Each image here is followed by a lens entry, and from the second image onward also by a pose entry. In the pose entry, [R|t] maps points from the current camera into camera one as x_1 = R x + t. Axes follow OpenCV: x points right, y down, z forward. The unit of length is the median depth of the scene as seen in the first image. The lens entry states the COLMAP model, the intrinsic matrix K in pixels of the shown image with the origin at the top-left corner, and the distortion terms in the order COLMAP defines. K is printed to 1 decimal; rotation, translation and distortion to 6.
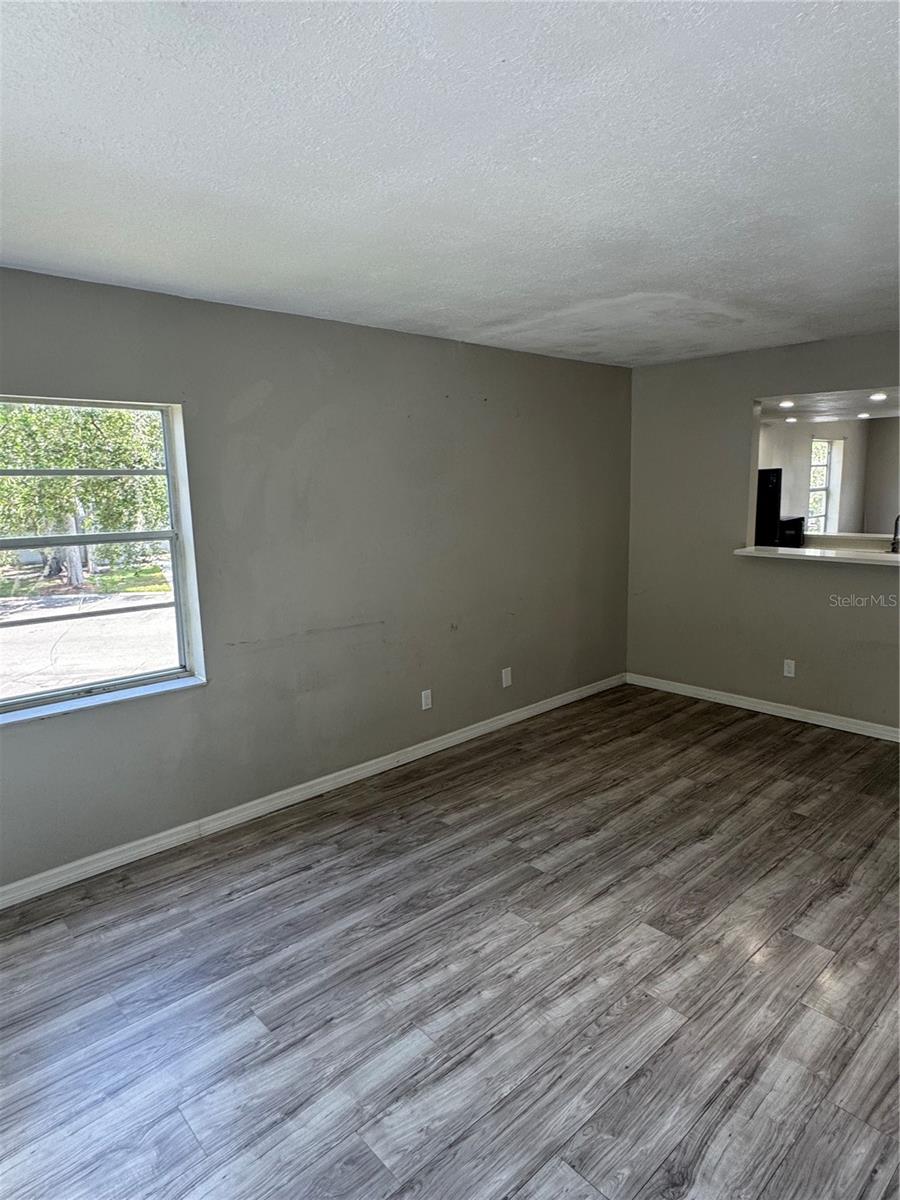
lens RADIAL K [[720.6, 0, 444.7], [0, 720.6, 603.0], [0, 0, 1]] dist [0.002990, 0.001141]
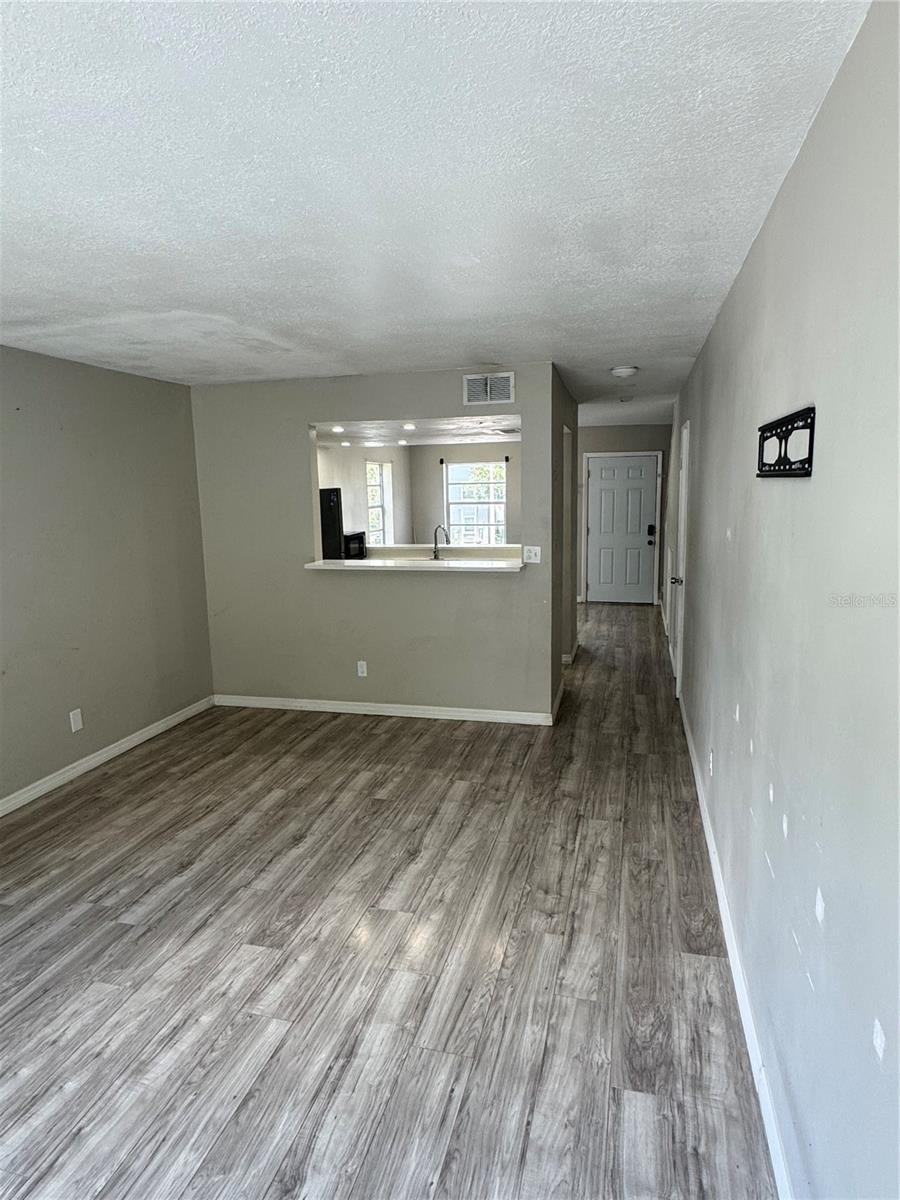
lens RADIAL K [[720.6, 0, 447.2], [0, 720.6, 602.8], [0, 0, 1]] dist [0.002990, 0.001141]
pose [[0.843896, -0.082357, 0.530149, 0.019992], [0.095772, 0.995401, 0.002182, 0.000432], [-0.527890, 0.048932, 0.847902, -0.010462]]
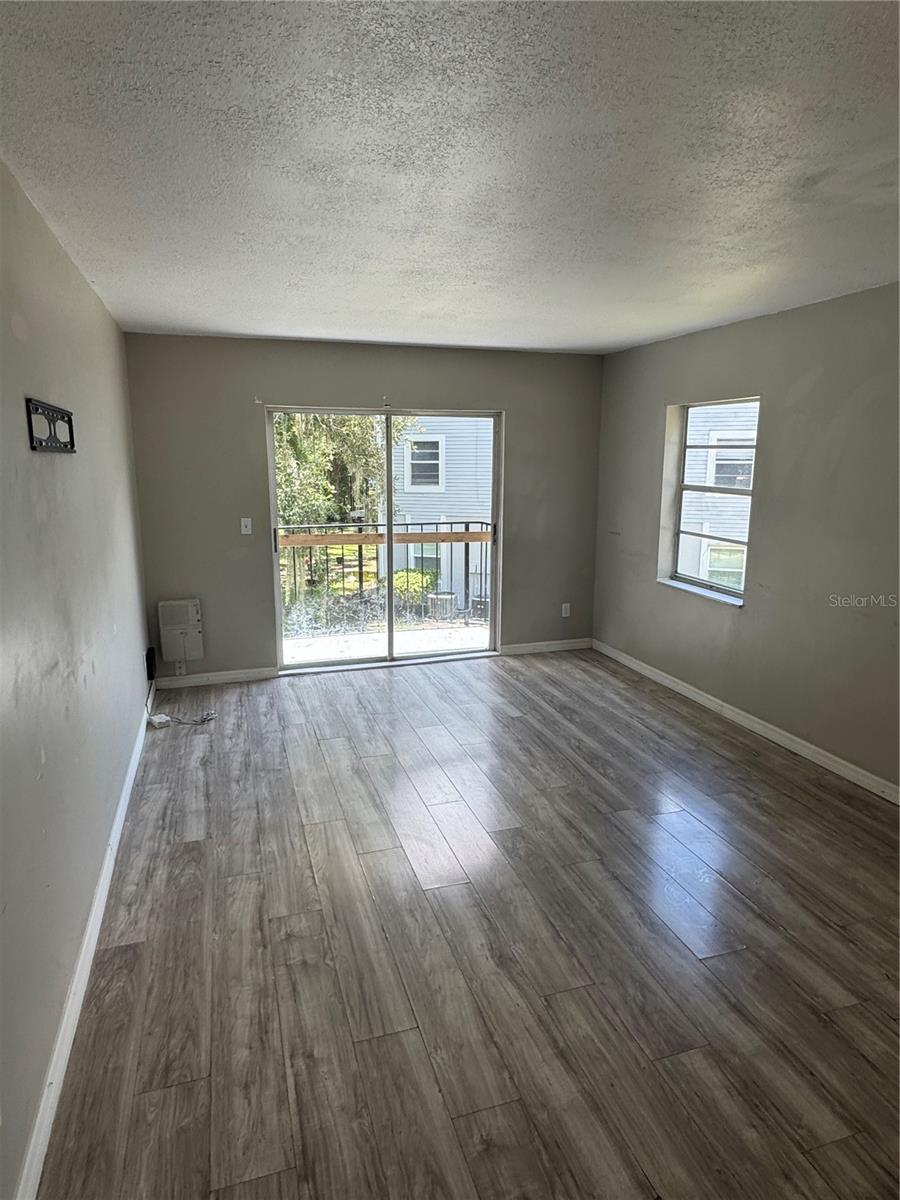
lens RADIAL K [[720.6, 0, 446.7], [0, 720.6, 602.0], [0, 0, 1]] dist [0.002990, 0.001141]
pose [[-0.426986, 0.198982, -0.882093, 1.131537], [-0.145576, 0.947638, 0.284236, -0.207425], [0.892463, 0.249777, -0.375661, 1.065724]]
